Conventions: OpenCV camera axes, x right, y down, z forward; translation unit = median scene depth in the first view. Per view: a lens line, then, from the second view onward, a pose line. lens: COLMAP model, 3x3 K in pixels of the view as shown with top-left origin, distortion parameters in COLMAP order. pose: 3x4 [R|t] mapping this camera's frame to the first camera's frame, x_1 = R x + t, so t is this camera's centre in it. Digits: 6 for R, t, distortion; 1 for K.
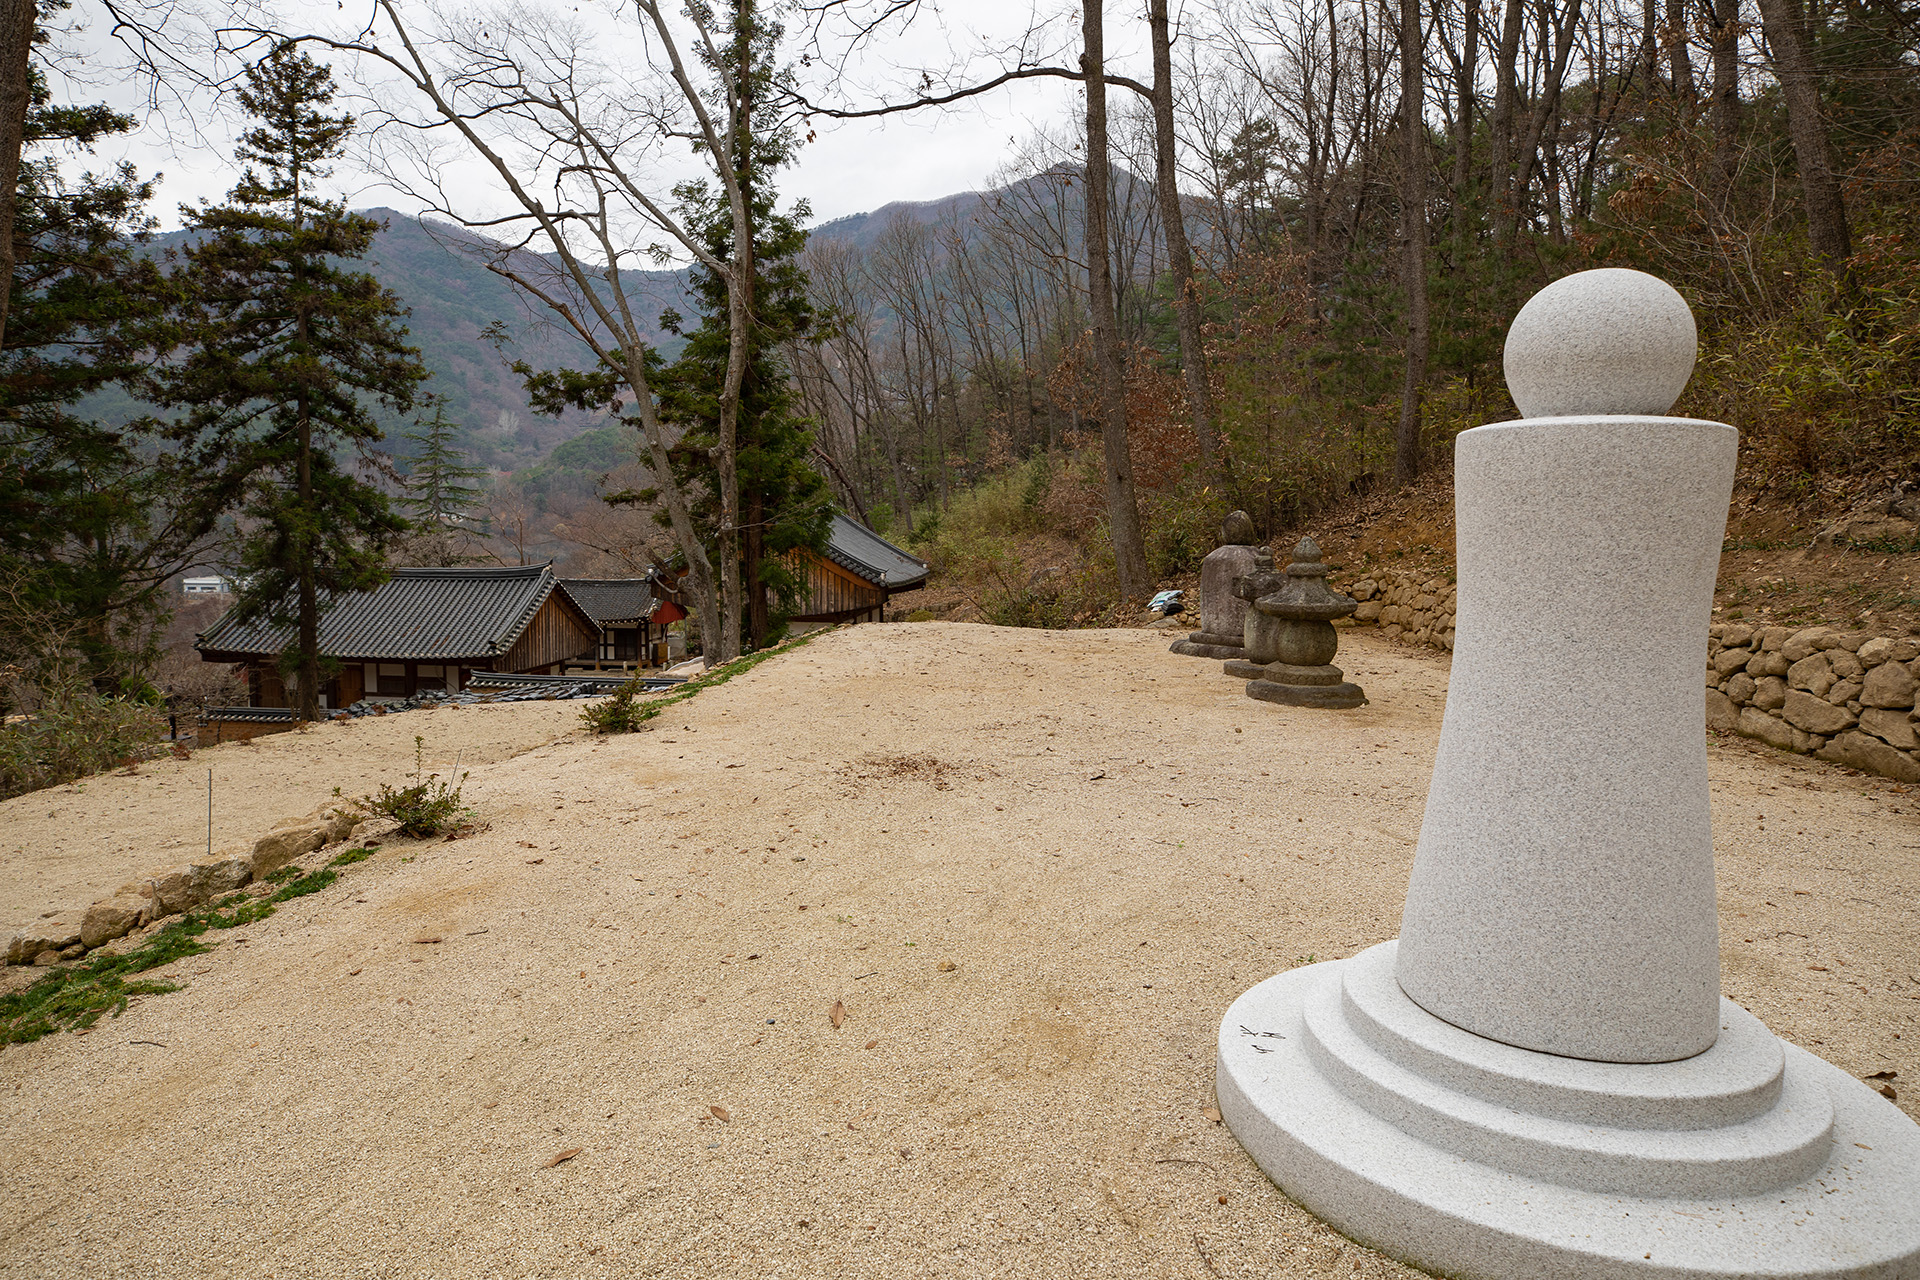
lens RADIAL K [[1221.3, 0, 963.8], [0, 1221.3, 638.1], [0, 0, 1]] dist [0.000141, 0.003852]
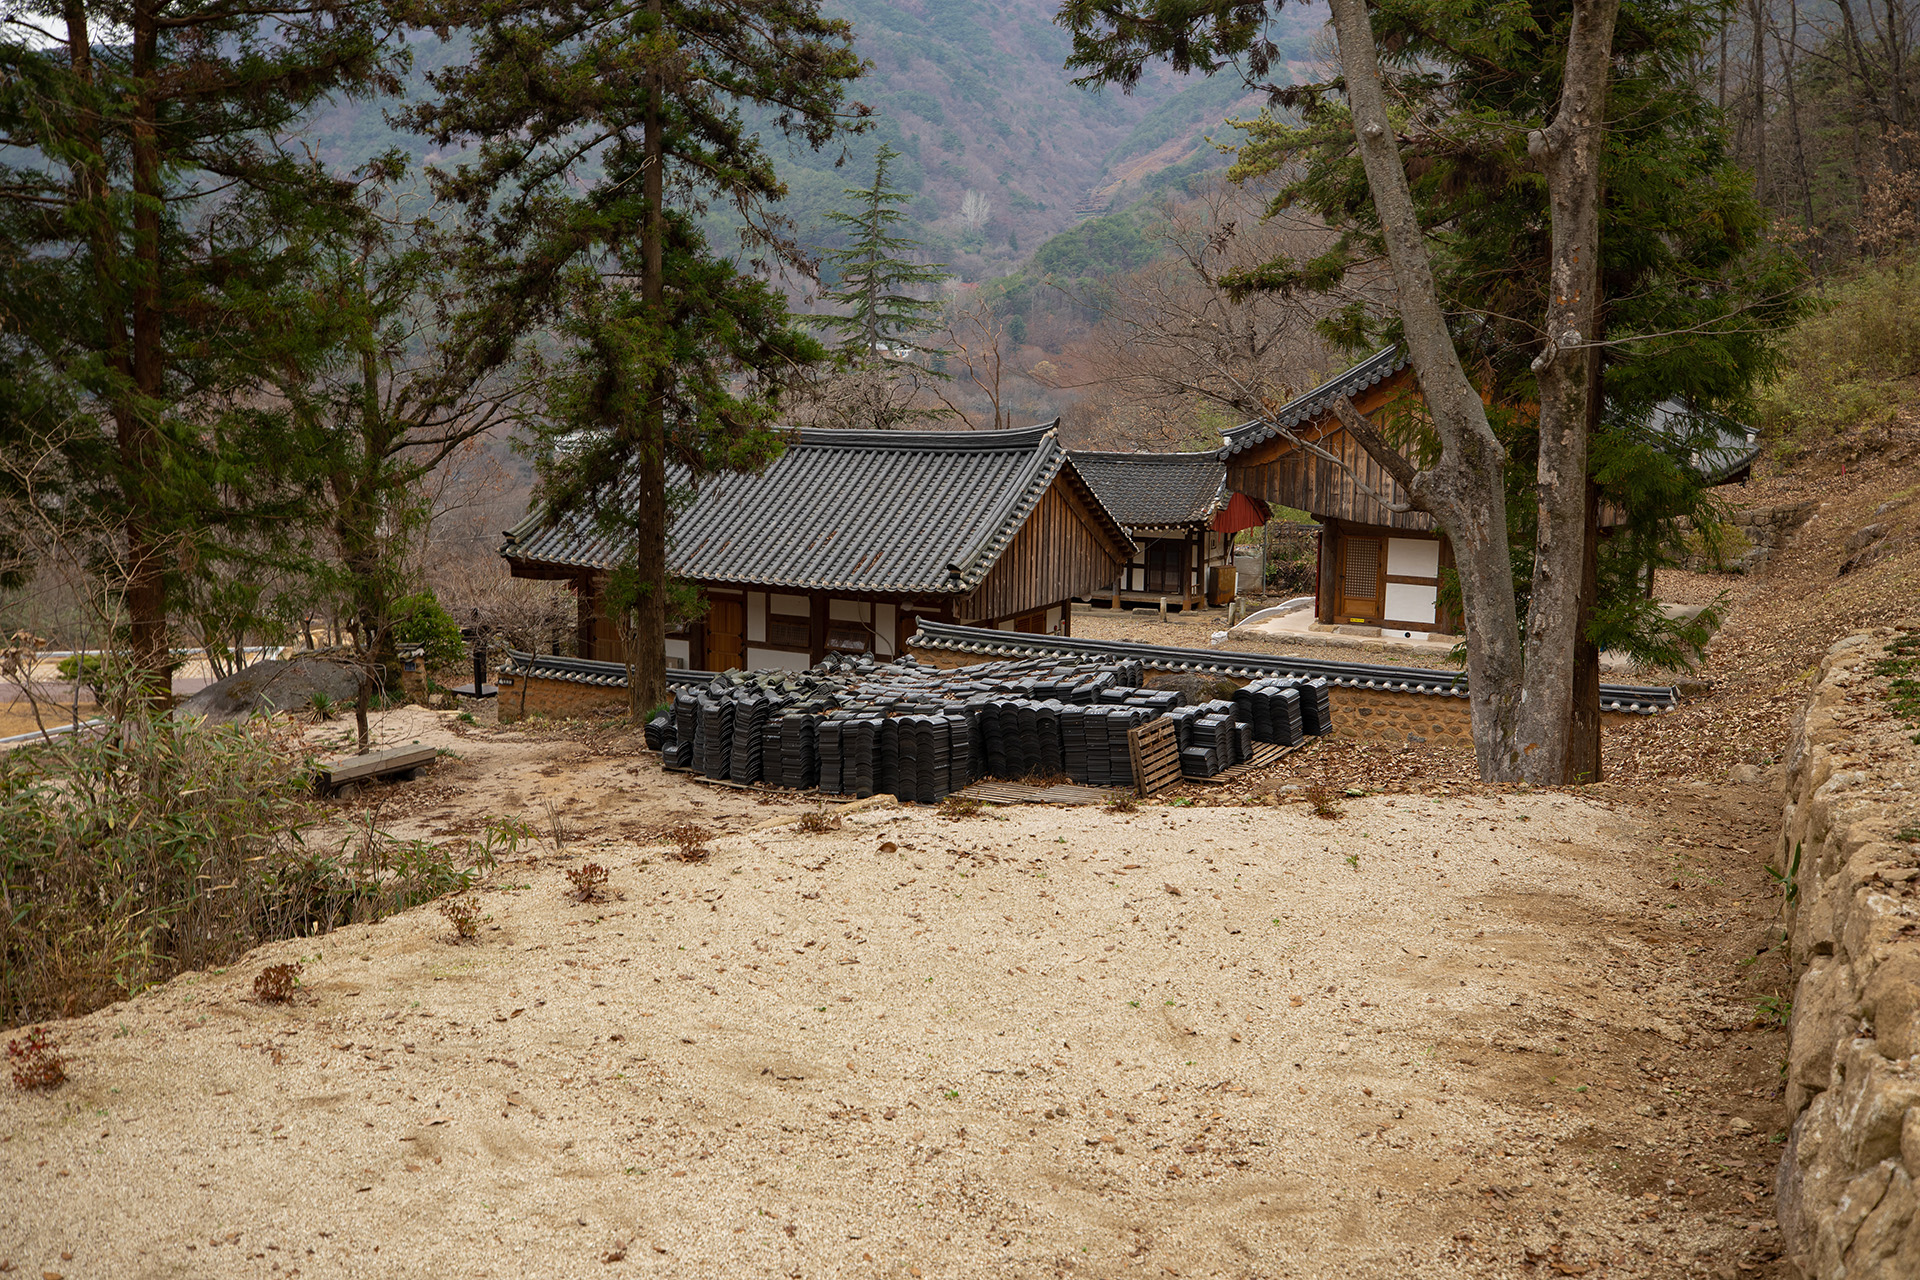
lens RADIAL K [[1895.1, 0, 960.8], [0, 1895.1, 641.0], [0, 0, 1]] dist [0.080286, 0.000000]
pose [[0.935886, 0.054394, -0.348078, -0.092513], [-0.036098, 0.997615, 0.058839, -0.015719], [0.350448, -0.042501, 0.935617, 0.220716]]
